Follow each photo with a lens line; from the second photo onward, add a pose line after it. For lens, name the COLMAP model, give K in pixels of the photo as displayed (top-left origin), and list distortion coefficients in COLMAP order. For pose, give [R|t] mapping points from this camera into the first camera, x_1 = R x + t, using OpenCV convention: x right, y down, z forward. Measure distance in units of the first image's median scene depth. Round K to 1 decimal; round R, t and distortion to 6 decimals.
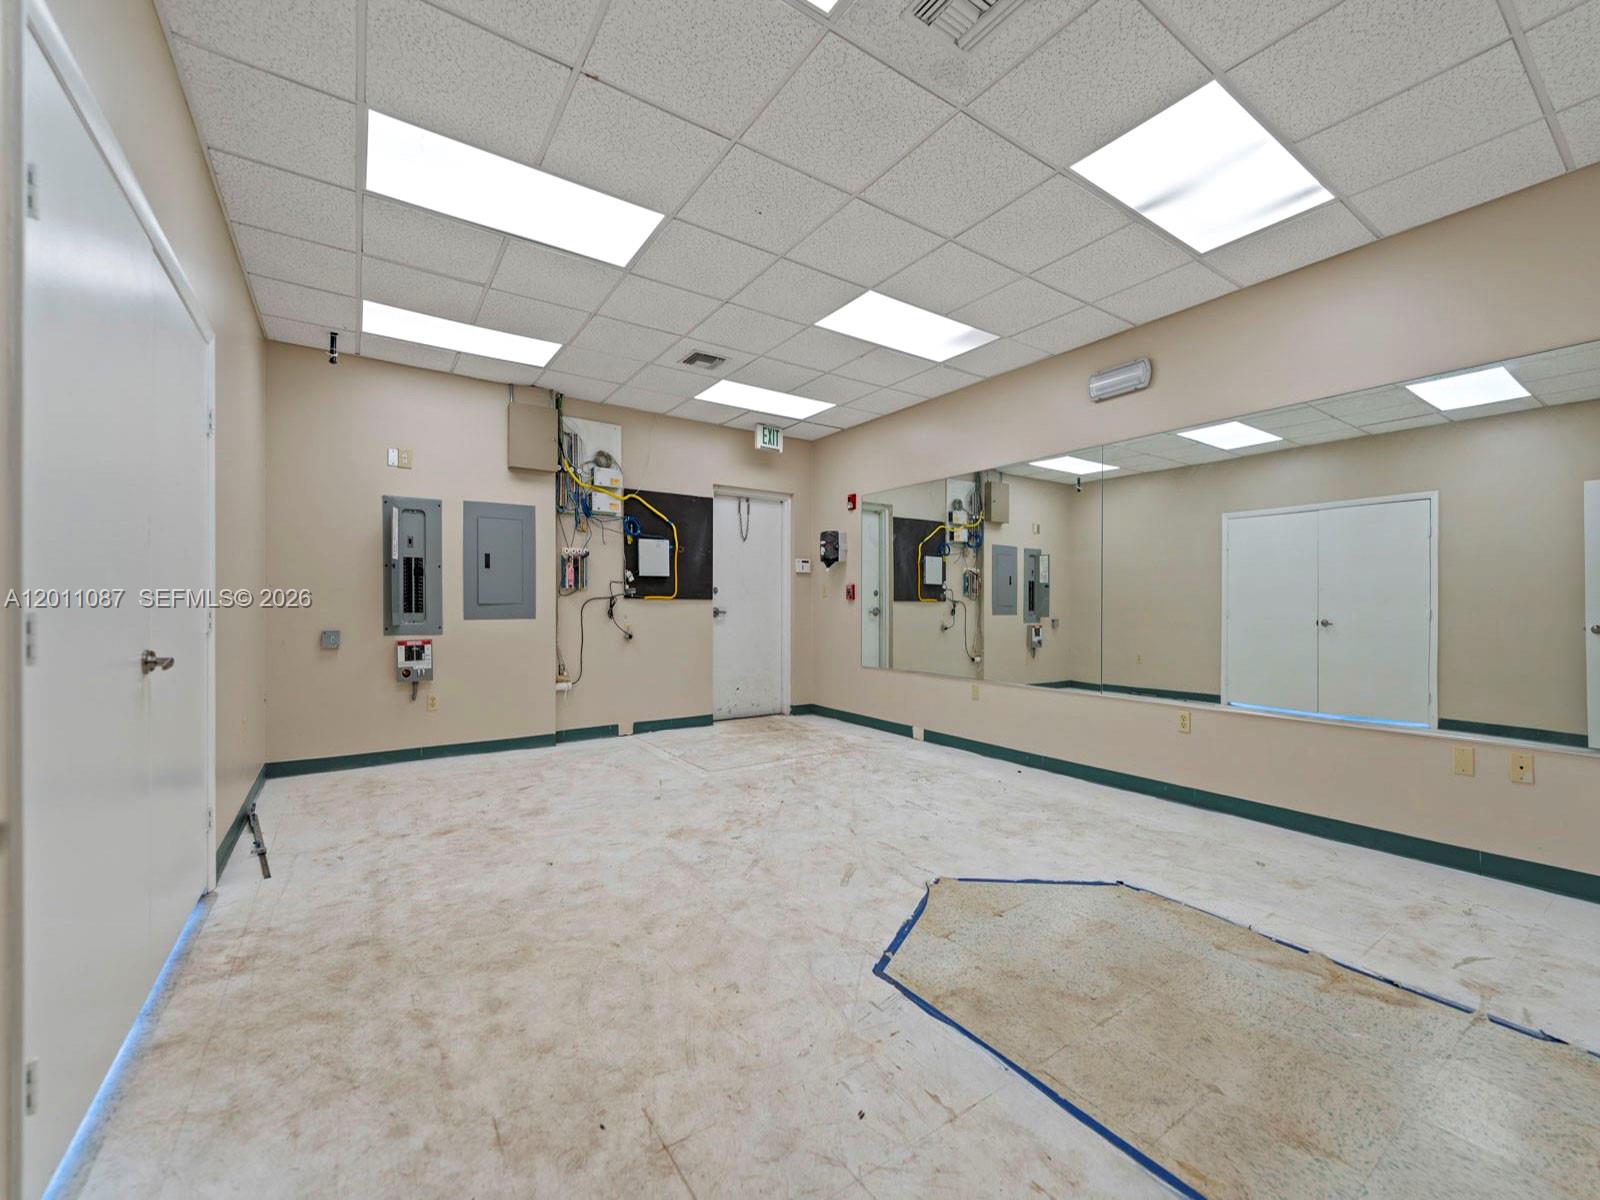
lens RADIAL K [[654.1, 0, 795.1], [0, 654.1, 610.0], [0, 0, 1]] dist [-0.004021, -0.000140]
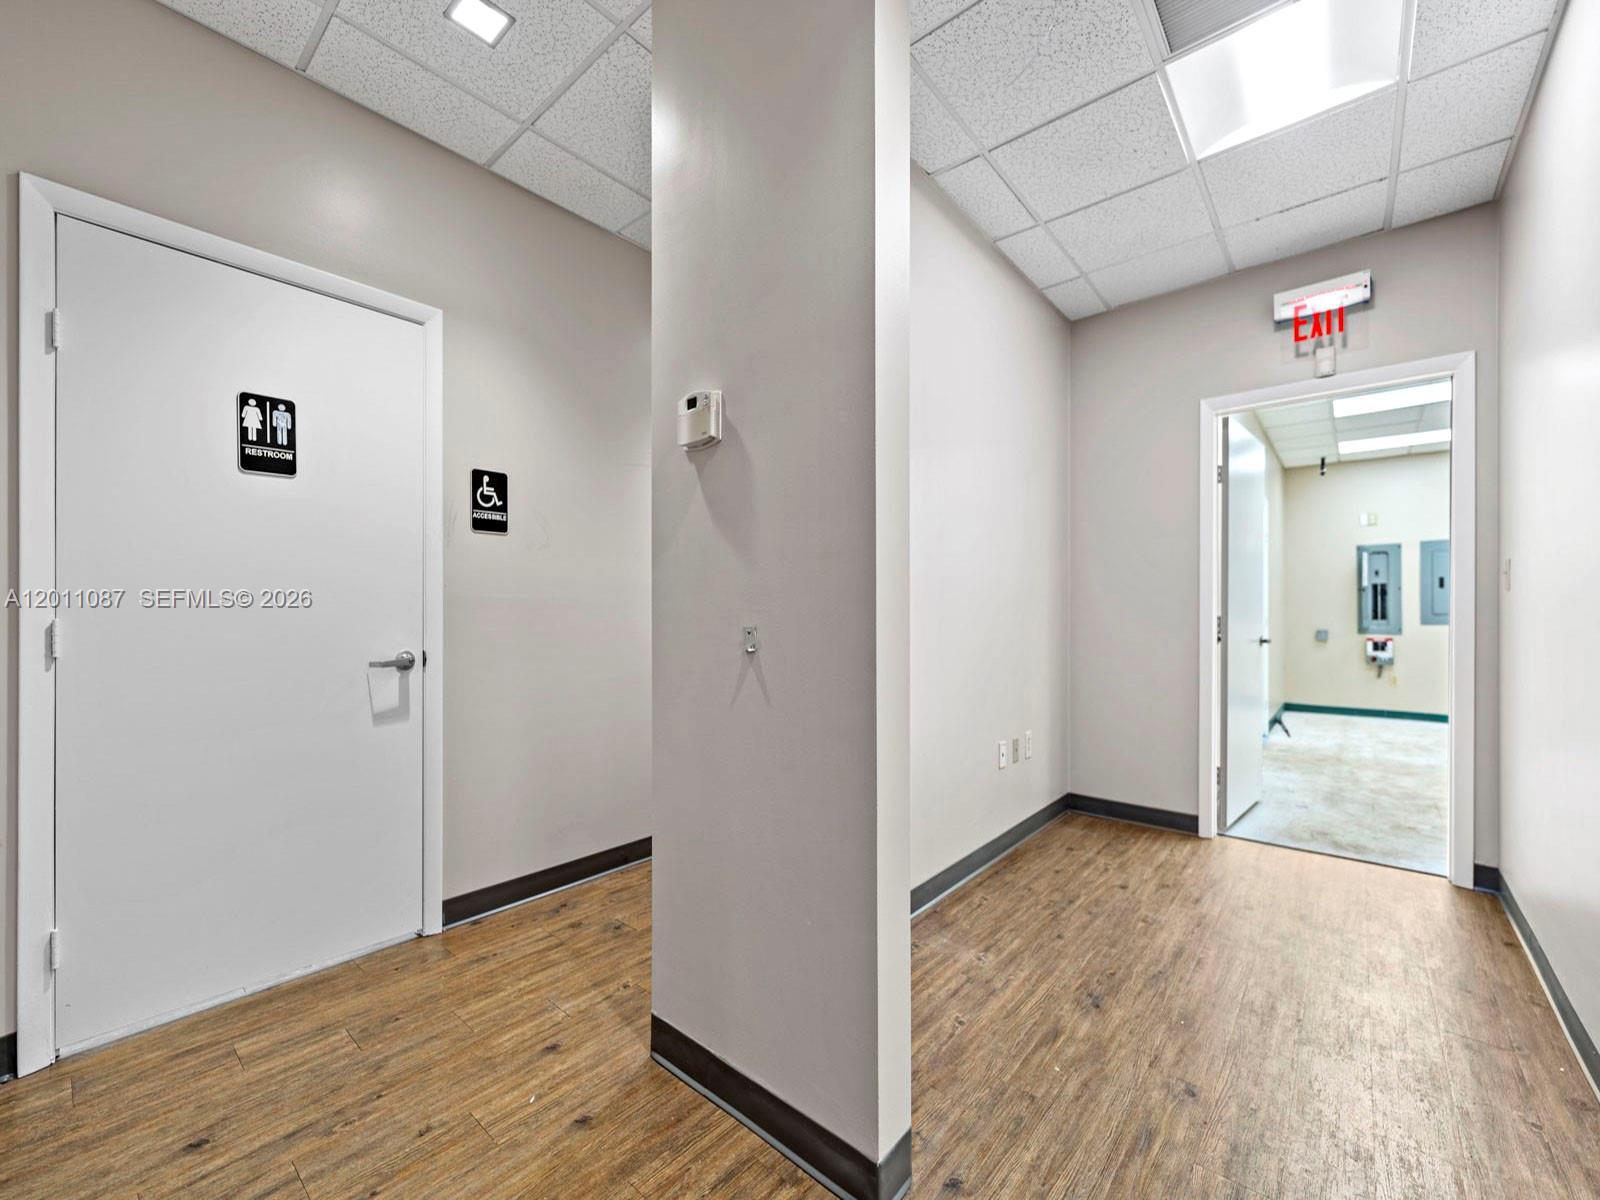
lens RADIAL K [[654.1, 0, 794.5], [0, 654.1, 611.0], [0, 0, 1]] dist [-0.004021, -0.000140]
pose [[0.255568, -0.003387, -0.966785, 0.540925], [0.001774, 0.999994, -0.003035, -0.014741], [0.966789, -0.000939, 0.255572, -0.711714]]
